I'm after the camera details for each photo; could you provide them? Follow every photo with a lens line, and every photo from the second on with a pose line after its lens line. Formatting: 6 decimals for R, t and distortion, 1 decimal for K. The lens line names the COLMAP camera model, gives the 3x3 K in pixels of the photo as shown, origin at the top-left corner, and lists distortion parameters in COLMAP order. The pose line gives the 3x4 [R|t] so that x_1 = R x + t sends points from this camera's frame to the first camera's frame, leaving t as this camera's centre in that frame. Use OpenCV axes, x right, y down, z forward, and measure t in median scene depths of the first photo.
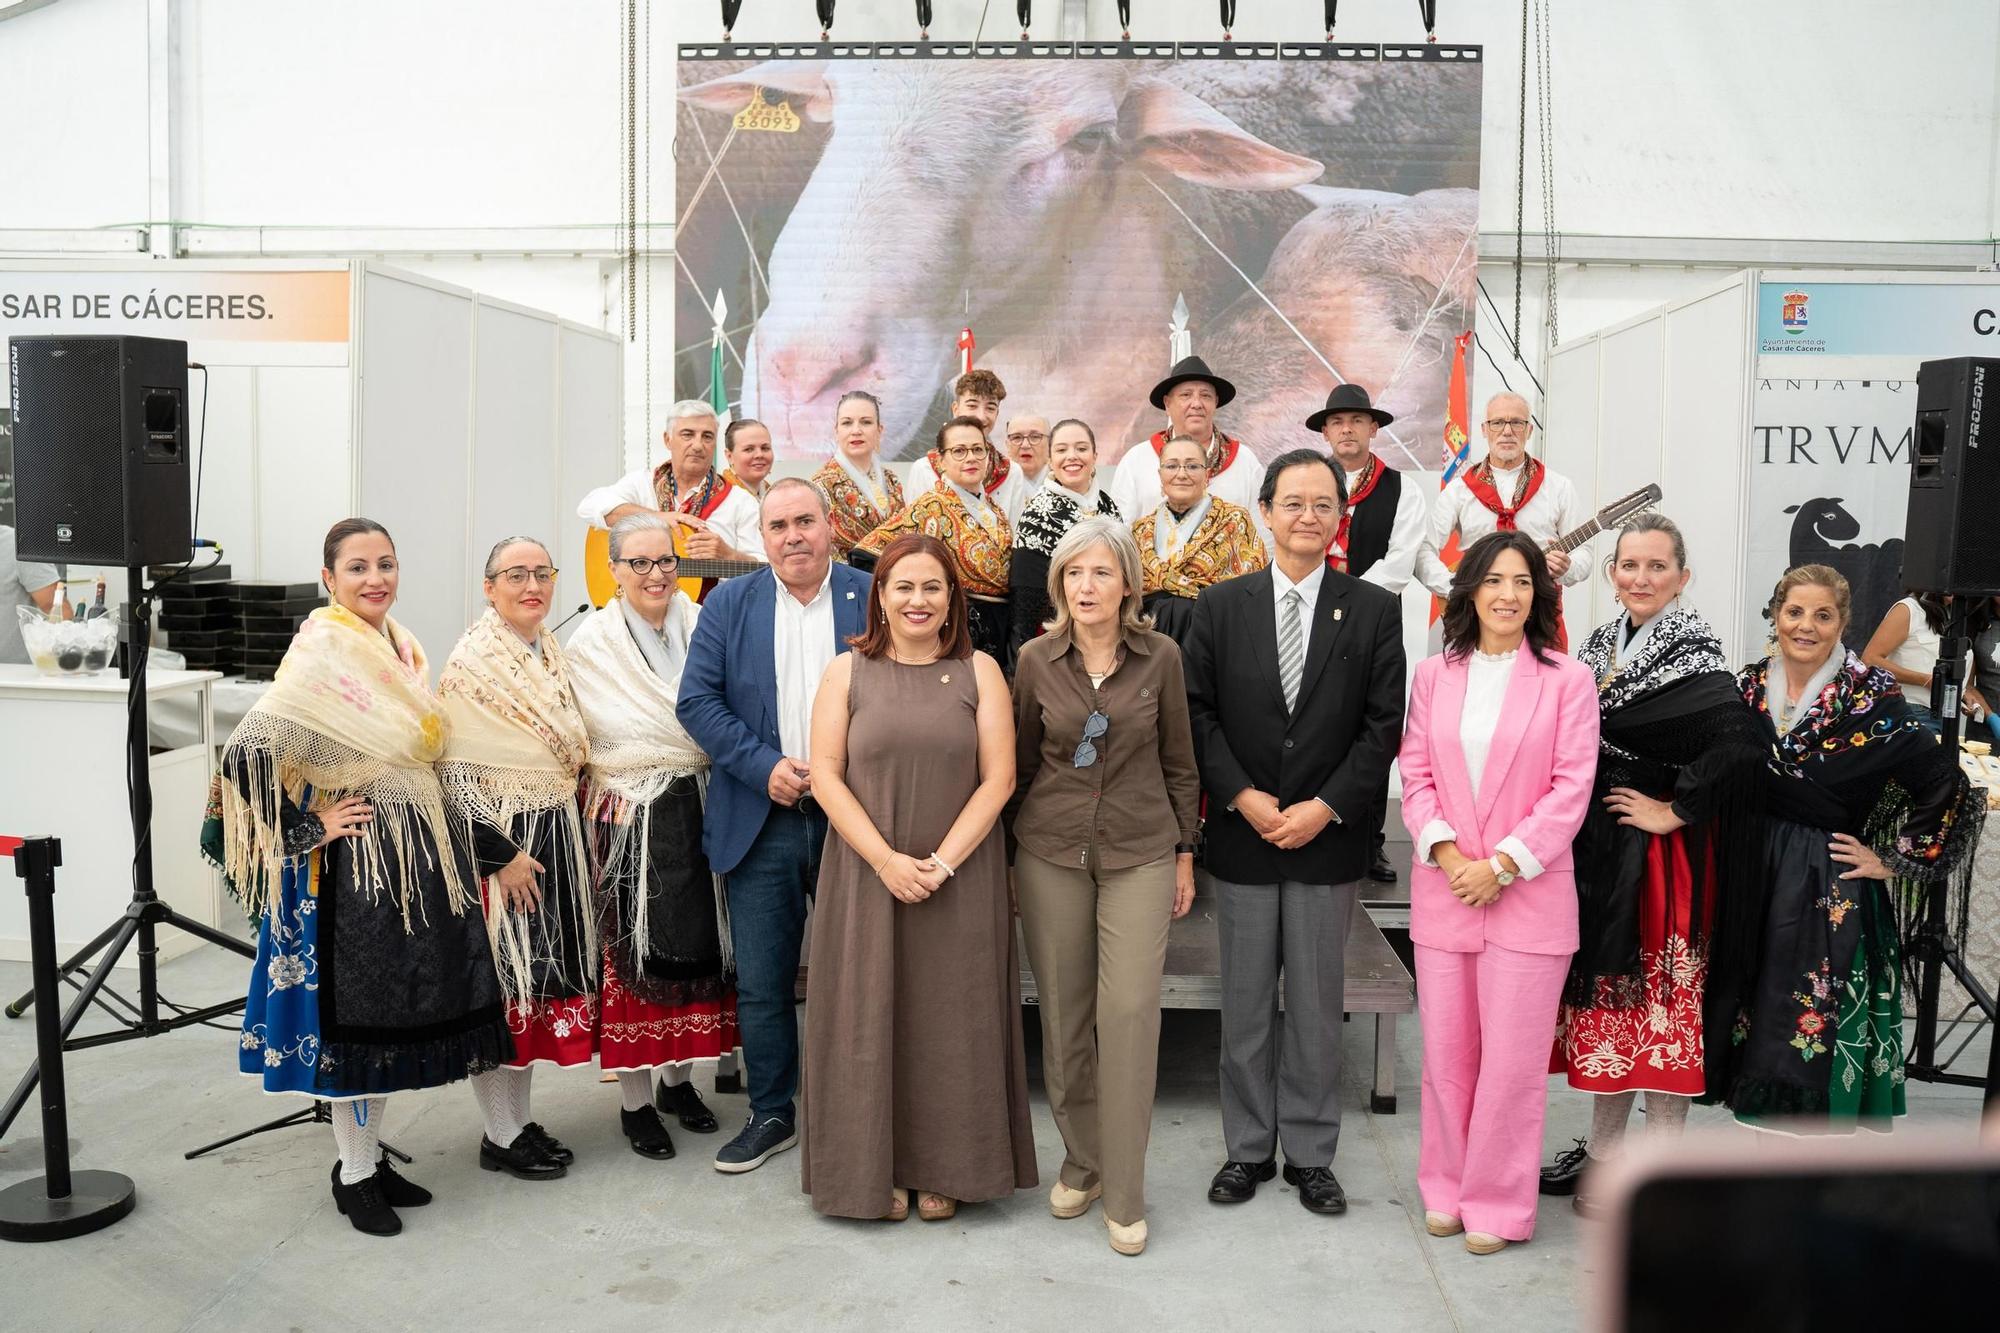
lens RADIAL K [[1839.6, 0, 994.1], [0, 1839.6, 661.1], [0, 0, 1]] dist [-0.010979, 0.013812]
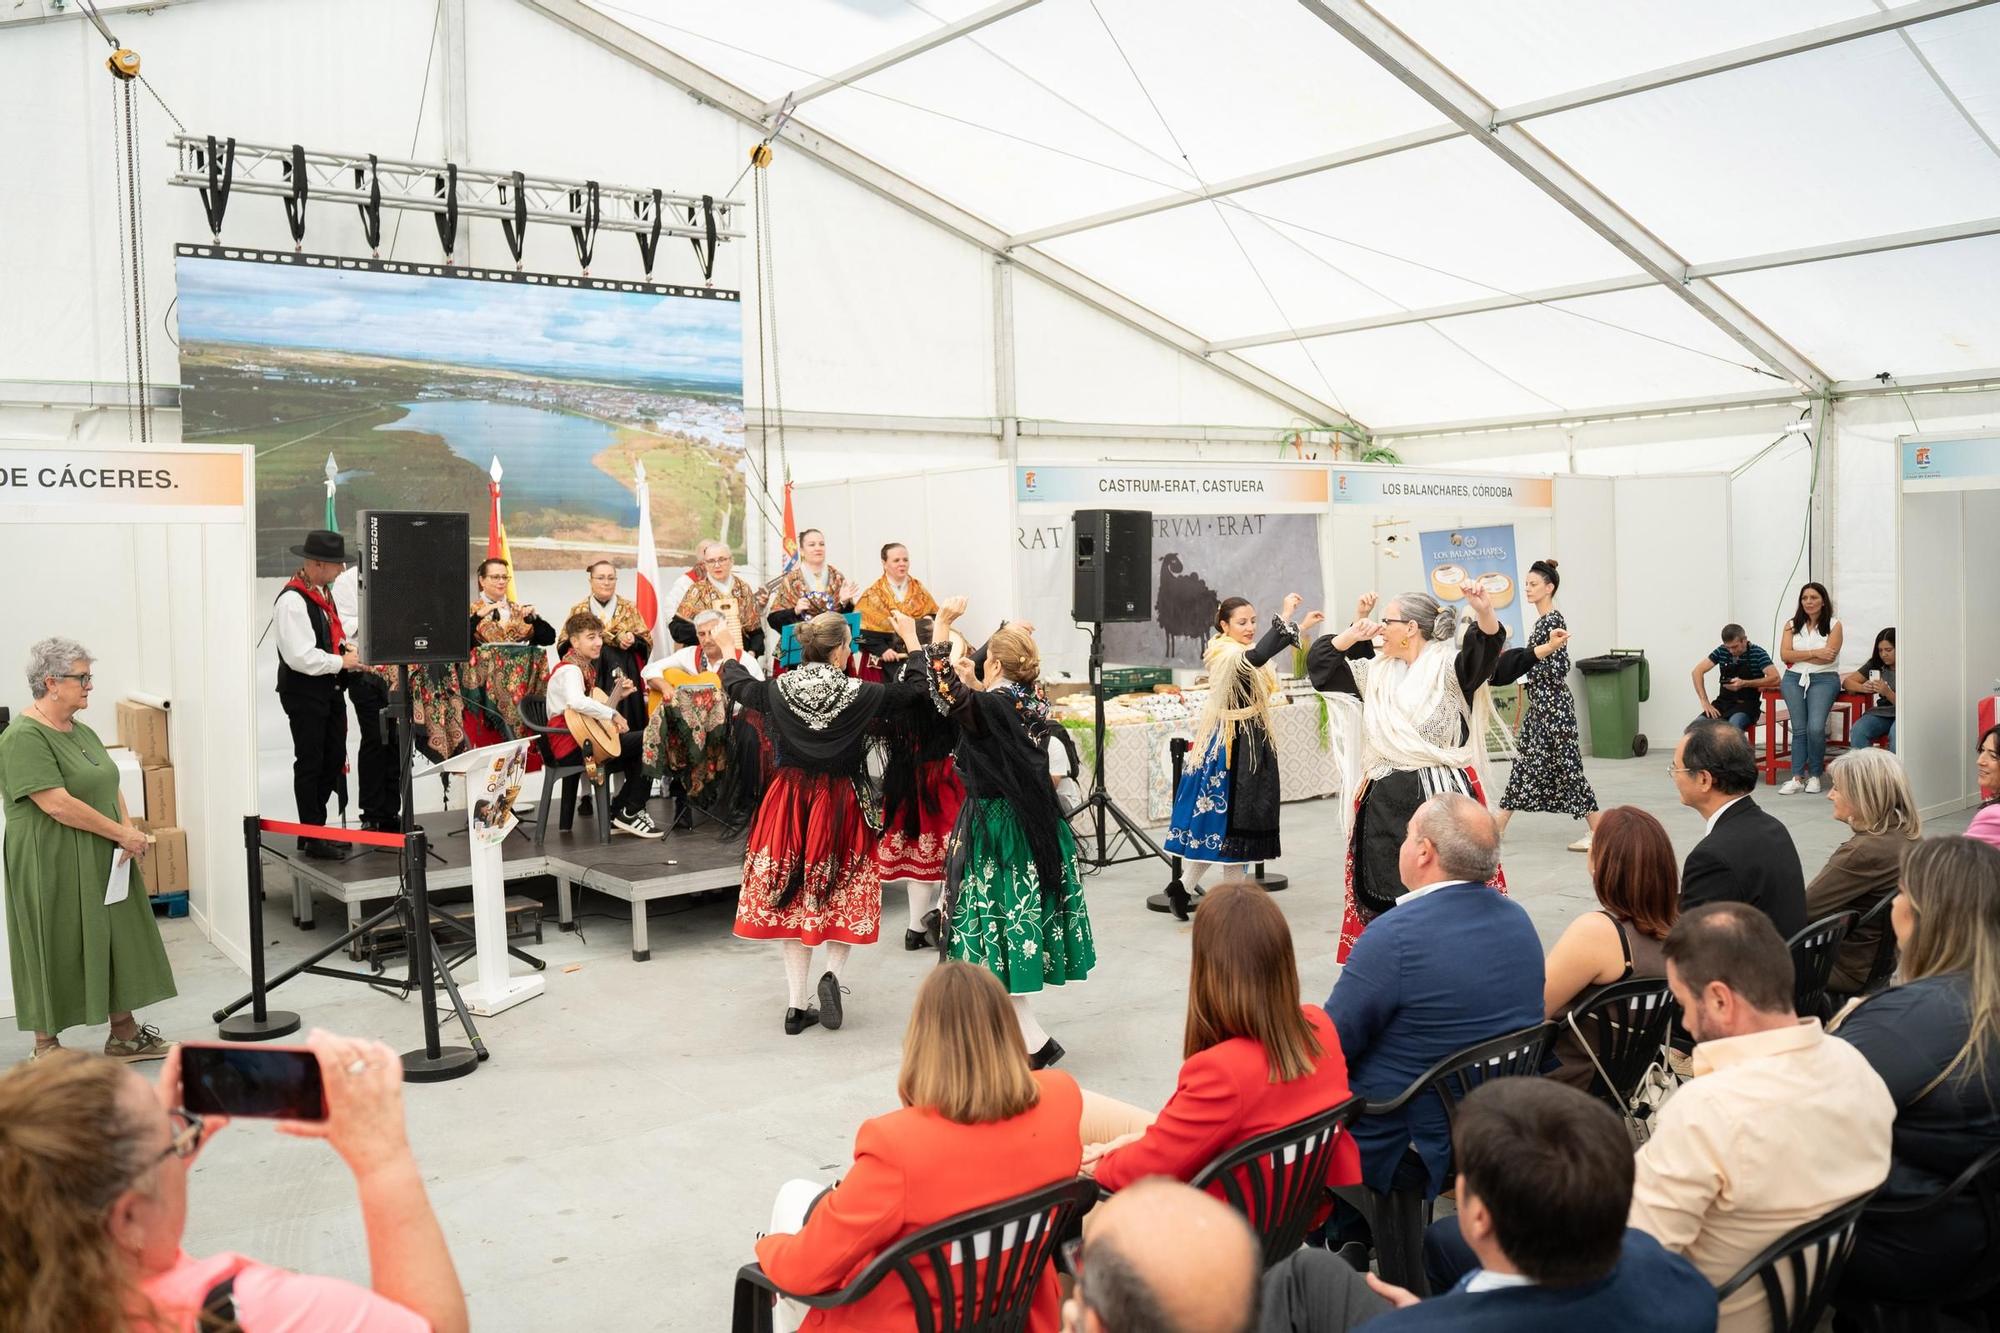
lens RADIAL K [[1754.0, 0, 1000.0], [0, 1754.0, 666.5], [0, 0, 1]] dist [0.000403, 0.083898]
pose [[0.759742, -0.073104, 0.646102, -0.985618], [0.090869, 0.995846, 0.005824, -0.009445], [-0.643844, 0.054286, 0.763228, -0.473149]]
